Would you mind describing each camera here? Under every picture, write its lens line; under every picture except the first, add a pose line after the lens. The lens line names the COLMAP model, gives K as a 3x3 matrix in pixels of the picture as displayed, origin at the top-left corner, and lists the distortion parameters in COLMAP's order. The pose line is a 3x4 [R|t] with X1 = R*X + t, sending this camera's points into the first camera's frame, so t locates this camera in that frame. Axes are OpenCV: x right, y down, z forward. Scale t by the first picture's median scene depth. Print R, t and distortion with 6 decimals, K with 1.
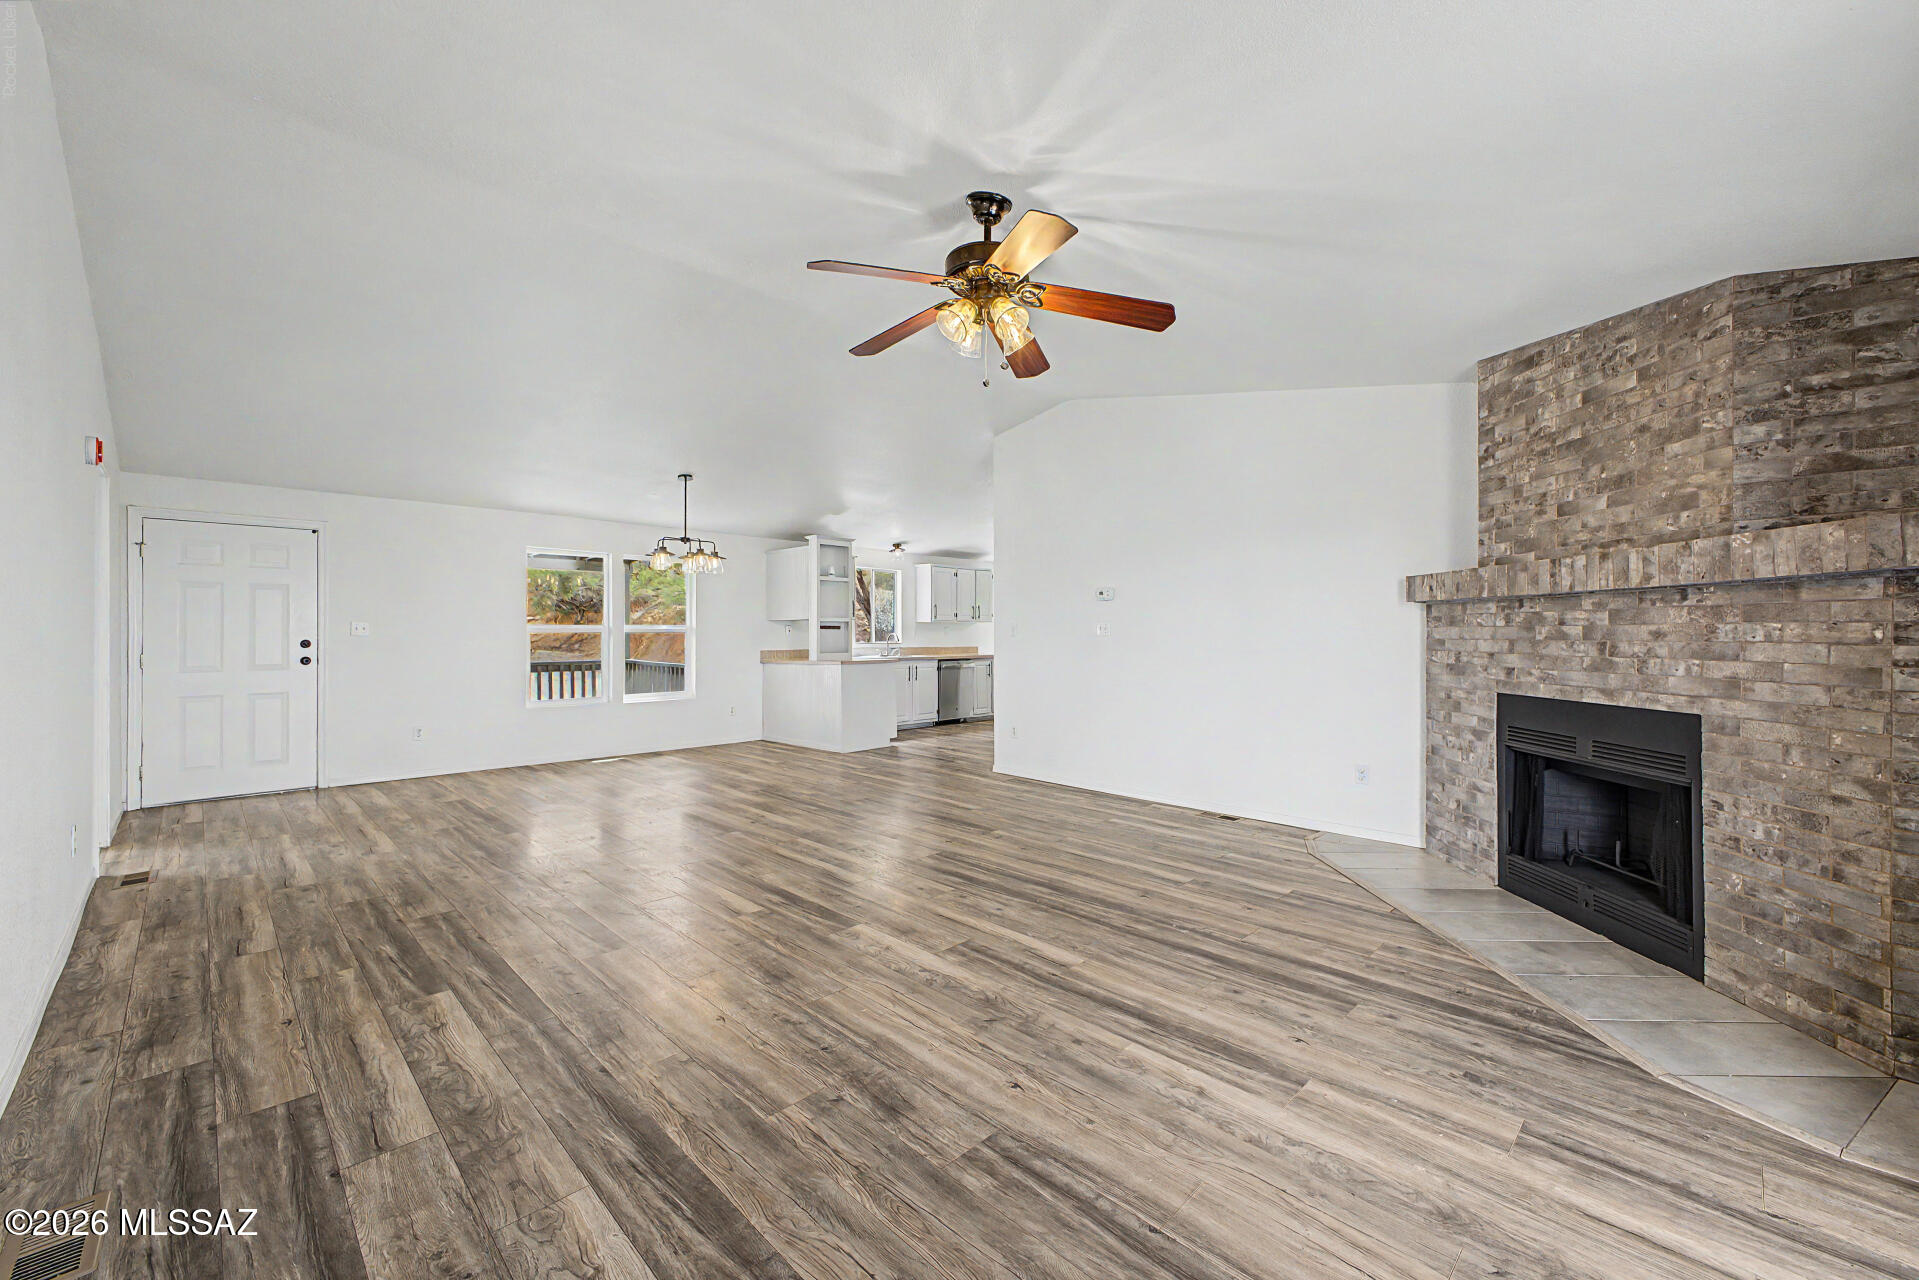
lens RADIAL K [[774.7, 0, 964.8], [0, 774.7, 630.2], [0, 0, 1]] dist [0.030976, -0.011824]
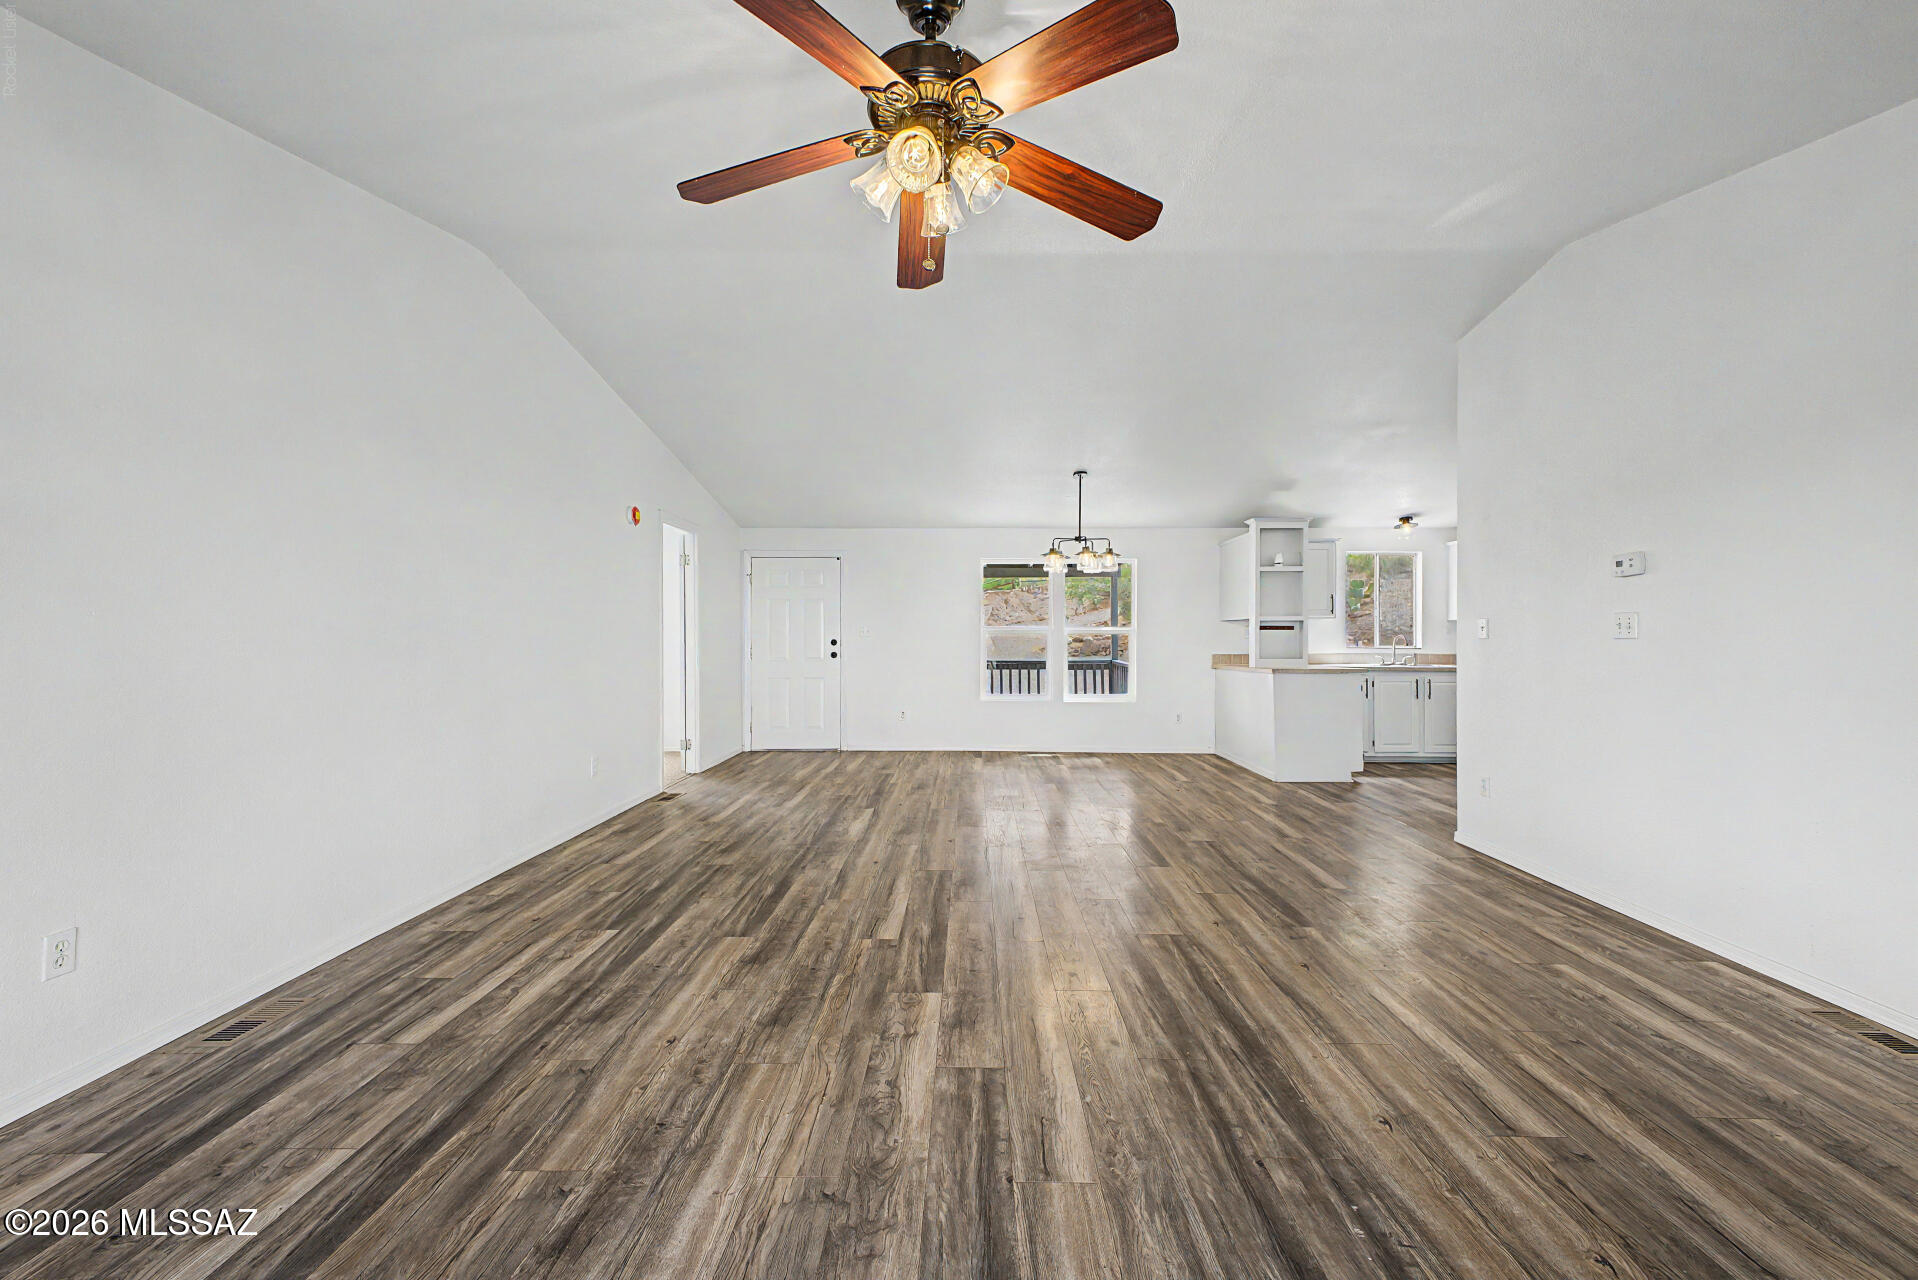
lens RADIAL K [[762.2, 0, 967.6], [0, 762.2, 638.6], [0, 0, 1]] dist [0.029831, -0.011314]
pose [[0.691286, 0.004168, -0.722569, 0.451683], [0.001197, 0.999975, 0.006913, 0.004369], [0.722580, -0.005644, 0.691264, 0.464479]]
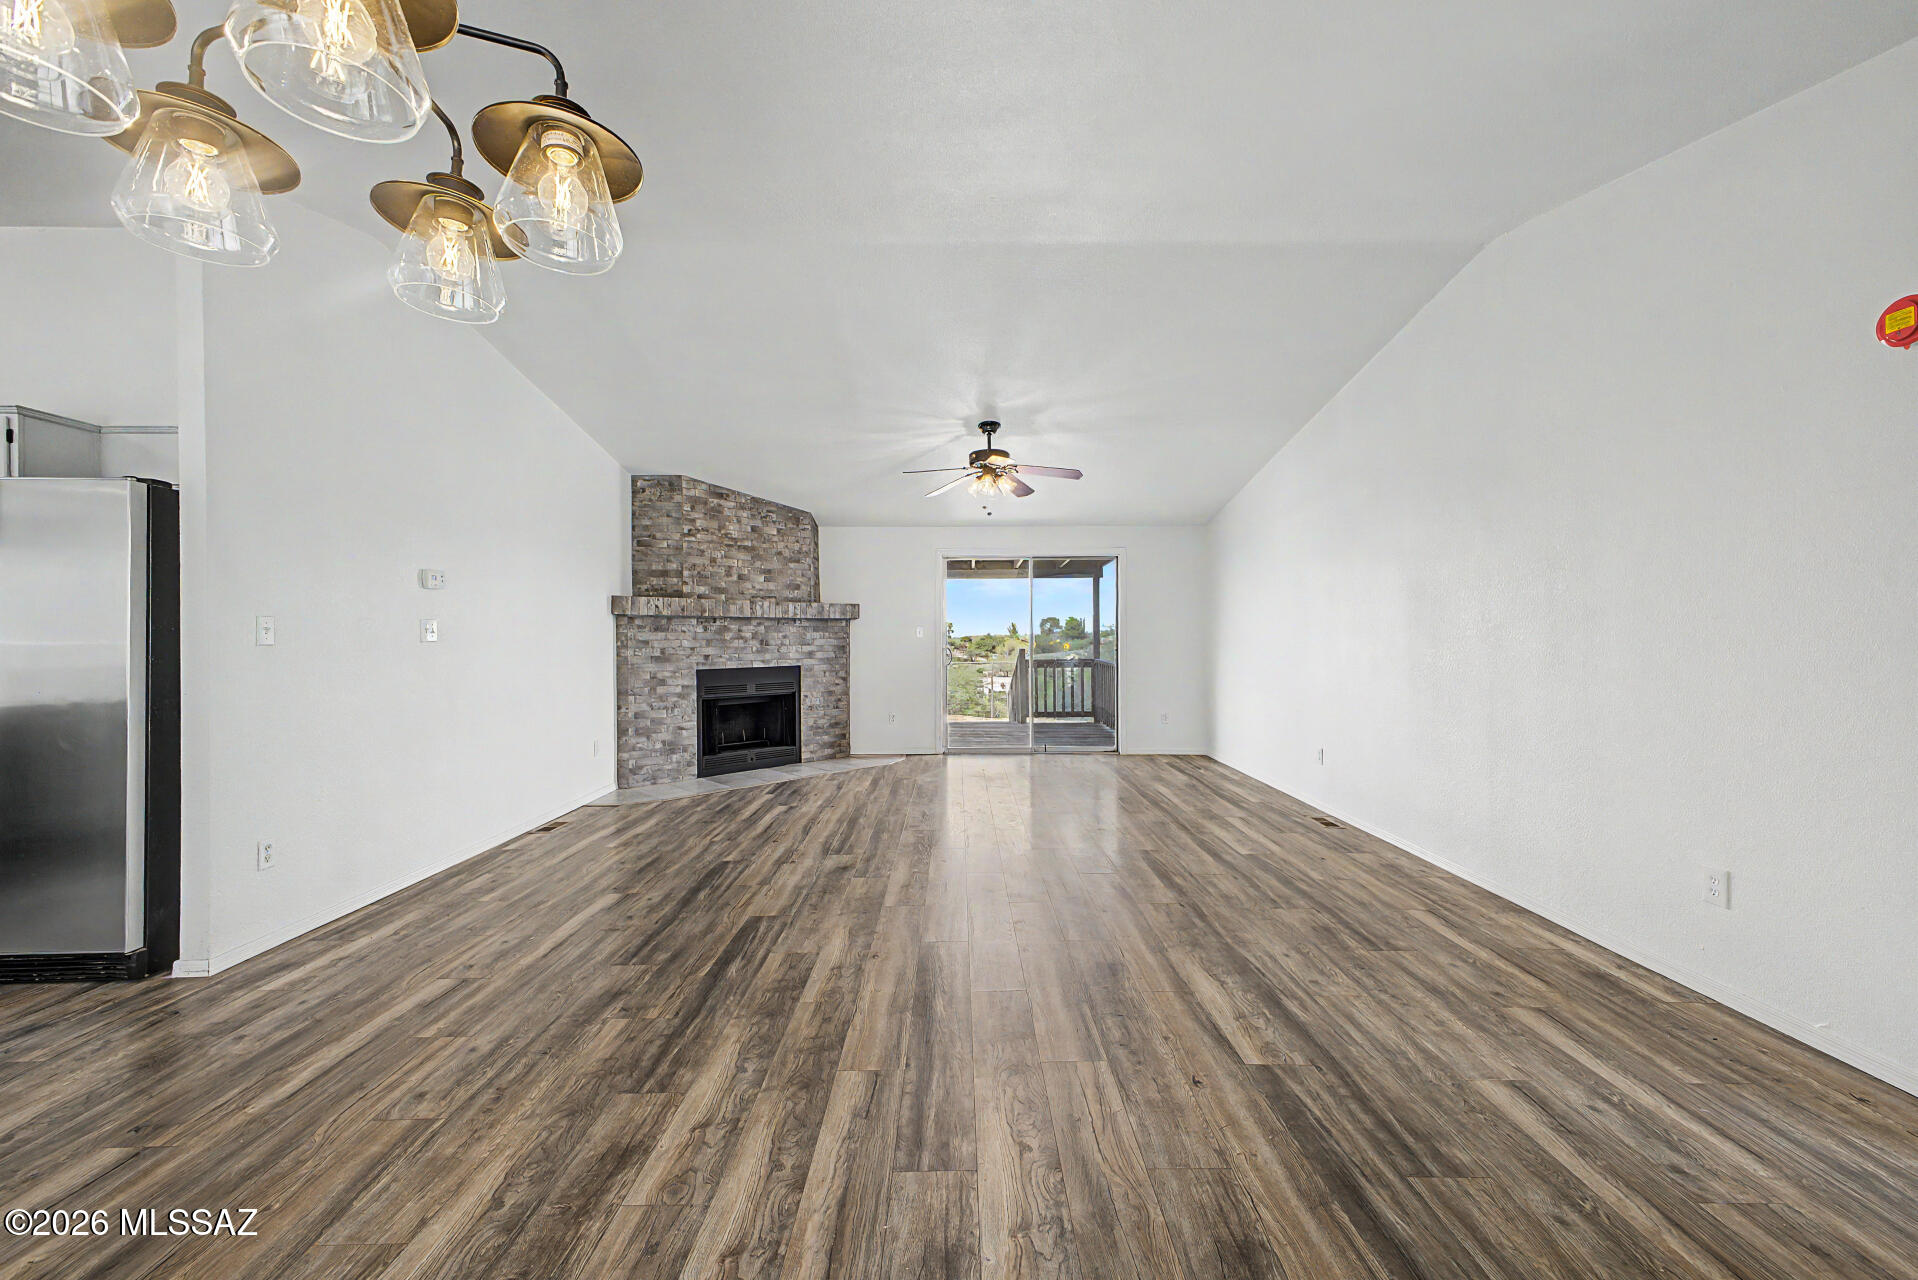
lens RADIAL K [[762.2, 0, 967.6], [0, 762.2, 638.6], [0, 0, 1]] dist [0.029831, -0.011314]
pose [[-0.719295, -0.002236, 0.694701, -1.084237], [-0.000505, 0.999996, 0.002695, 0.004908], [-0.694704, 0.001588, -0.719294, 2.040207]]
